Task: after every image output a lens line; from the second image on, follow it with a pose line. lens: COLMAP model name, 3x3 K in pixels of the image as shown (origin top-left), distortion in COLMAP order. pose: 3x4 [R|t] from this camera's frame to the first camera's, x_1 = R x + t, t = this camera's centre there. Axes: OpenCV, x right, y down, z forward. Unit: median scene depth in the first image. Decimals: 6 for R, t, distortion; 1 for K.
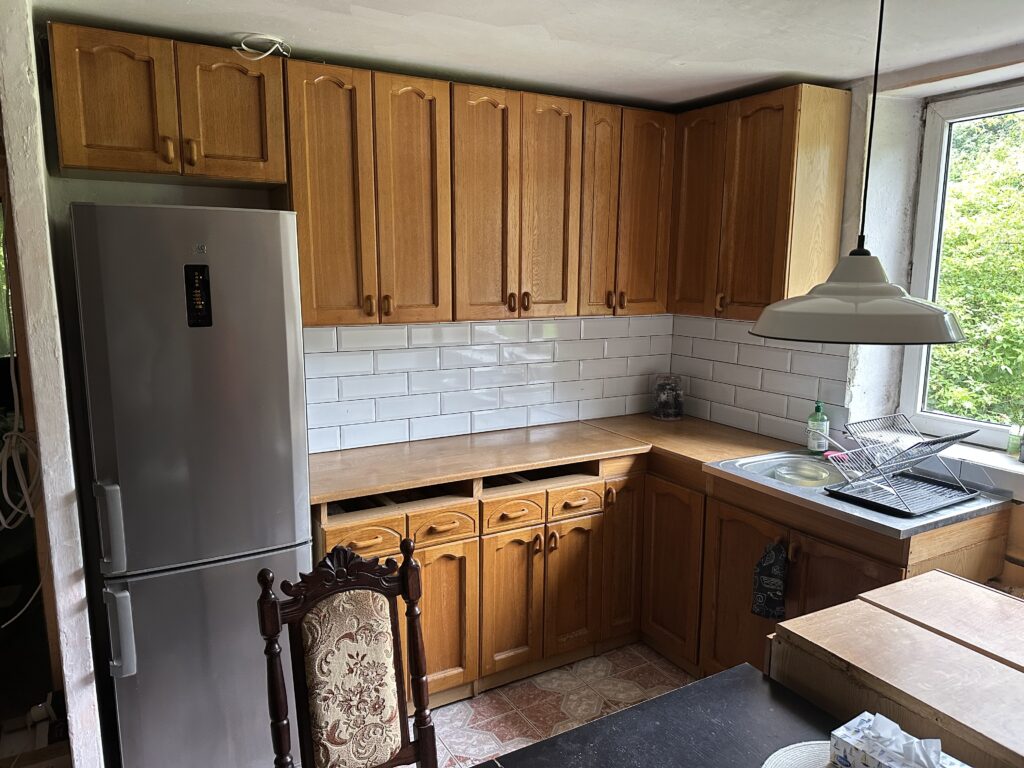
lens RADIAL K [[704.4, 0, 514.2], [0, 704.4, 383.1], [0, 0, 1]] dist [0.091314, -0.115594]
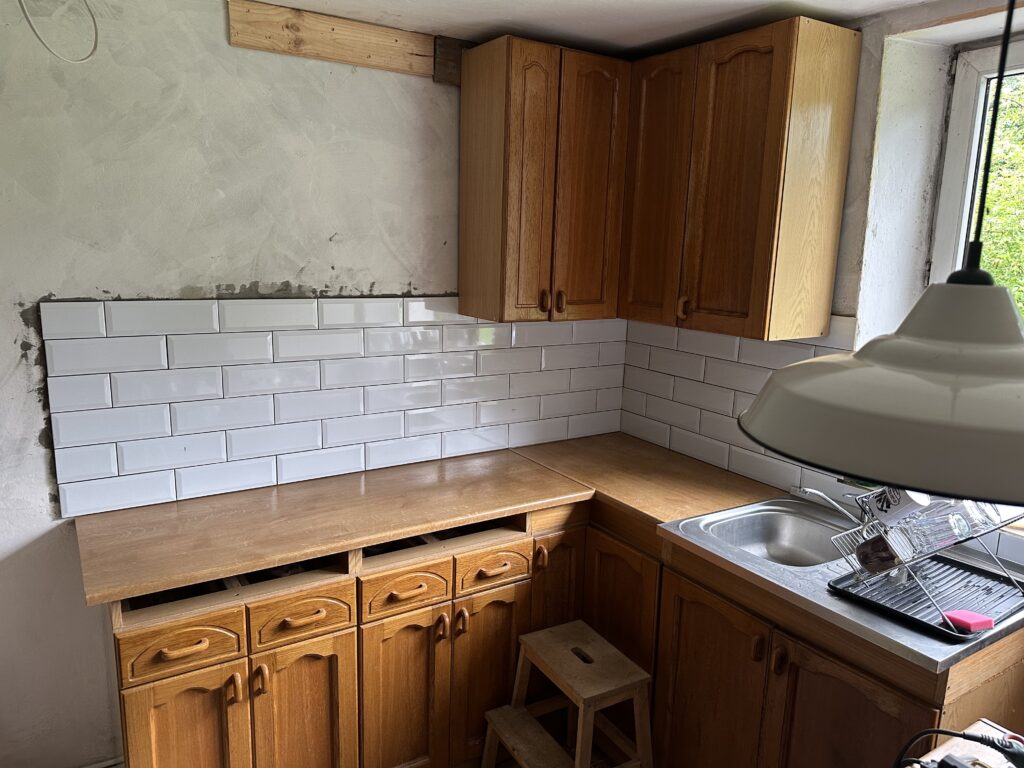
lens RADIAL K [[705.9, 0, 512.6], [0, 705.9, 380.9], [0, 0, 1]] dist [0.066245, -0.063974]
pose [[0.998790, 0.009439, 0.048268, 0.071525], [-0.010866, 0.999509, 0.029376, -0.059150], [-0.047967, -0.029865, 0.998402, 0.252554]]
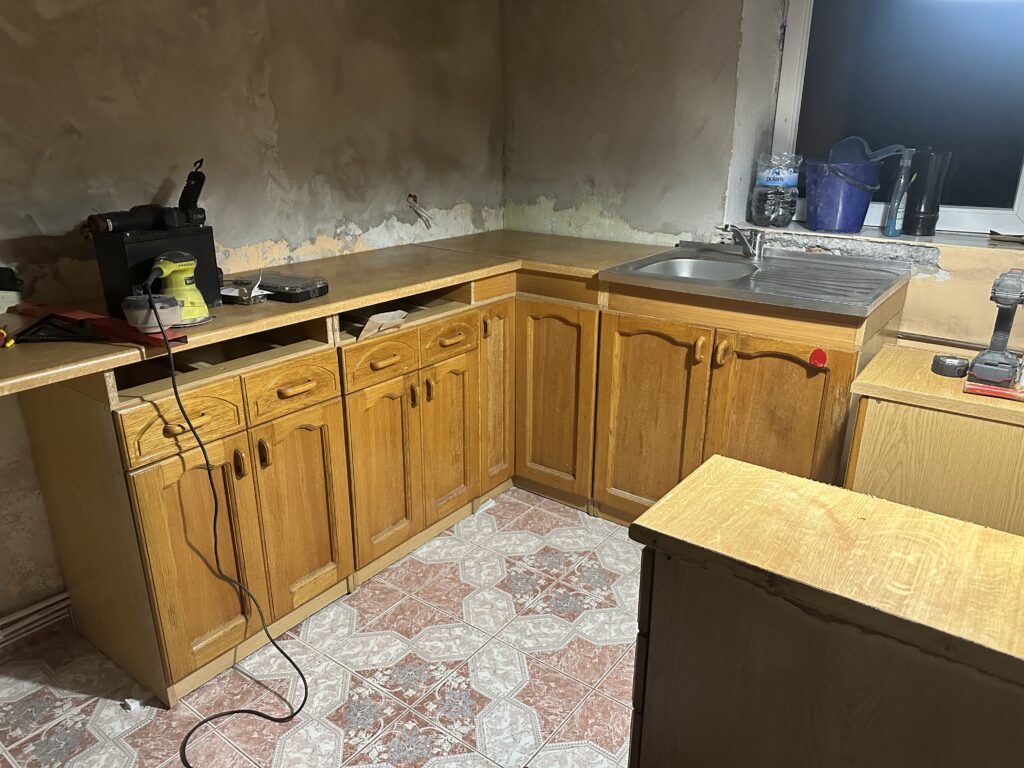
lens RADIAL K [[704.4, 0, 514.2], [0, 704.4, 383.1], [0, 0, 1]] dist [0.091314, -0.115594]
pose [[0.921231, -0.140411, 0.362793, -0.144875], [0.069376, 0.976938, 0.201939, 0.065513], [-0.382781, -0.160863, 0.909726, 0.253340]]
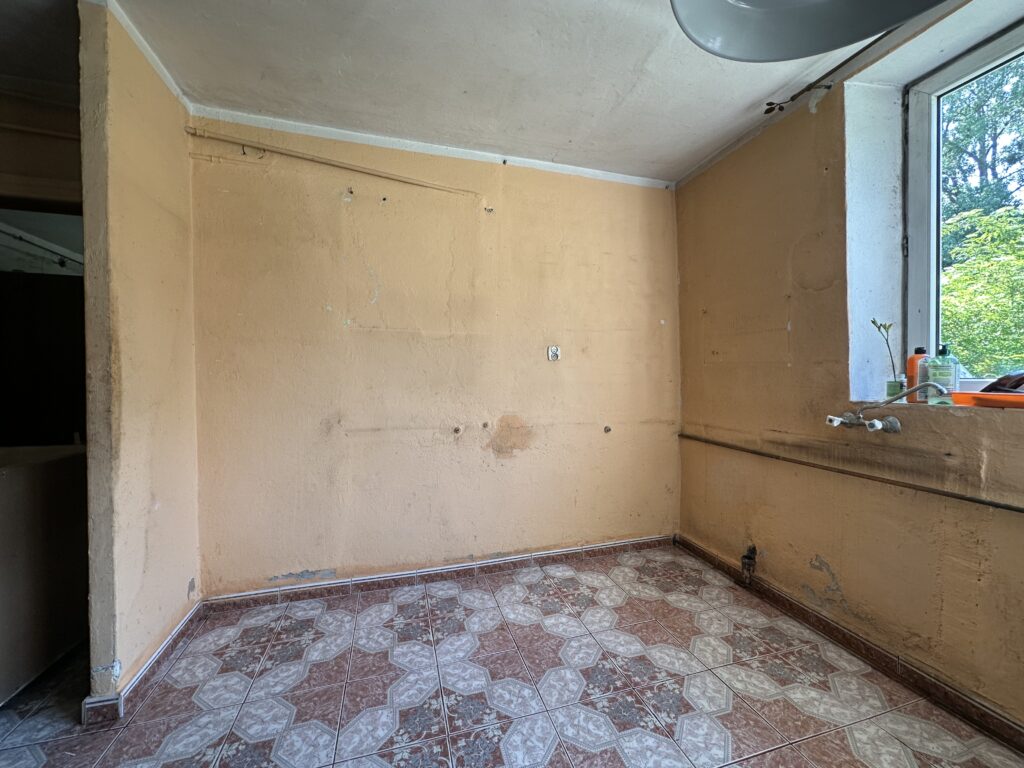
lens RADIAL K [[405.2, 0, 512.0], [0, 405.2, 384.0], [0, 0, 1]] dist [0.000844, 0.000117]
pose [[0.974149, -0.006232, -0.225819, 0.133809], [-0.026725, 0.989421, -0.142591, 0.147916], [0.224318, 0.144940, 0.963677, 0.347552]]
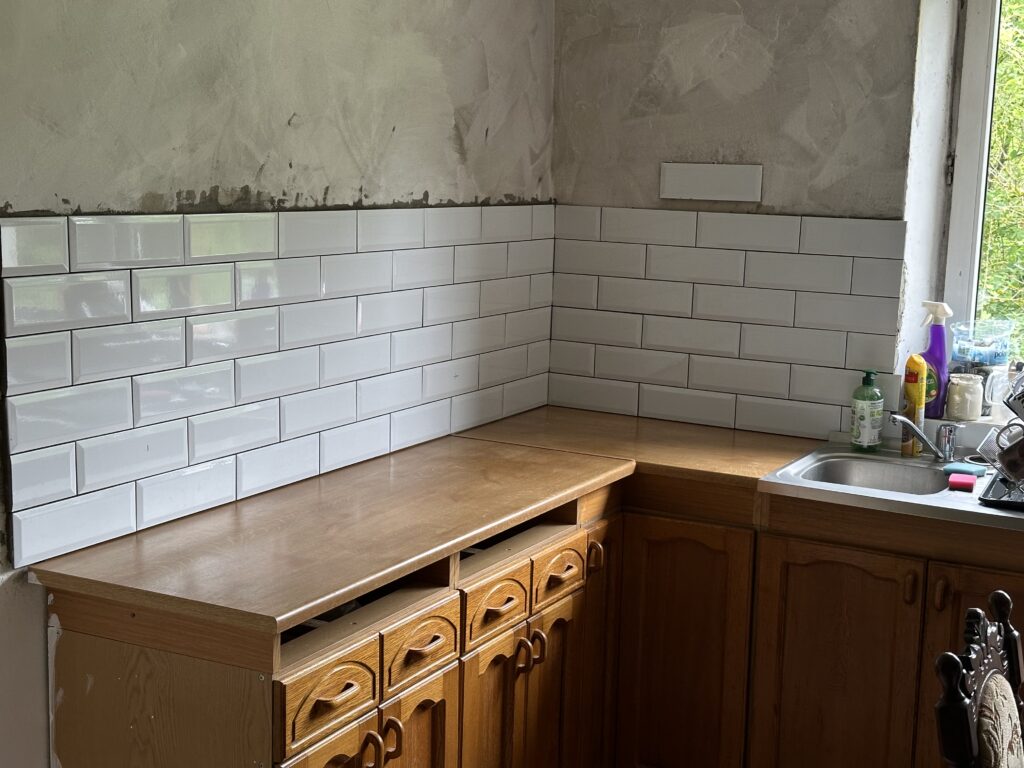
lens RADIAL K [[1420.0, 0, 509.4], [0, 1420.0, 380.5], [0, 0, 1]] dist [-0.034640, 1.215869]
pose [[0.847215, -0.064033, 0.527376, -0.549926], [0.059312, 0.997904, 0.025882, -0.016310], [-0.527928, 0.009352, 0.849237, 0.069466]]
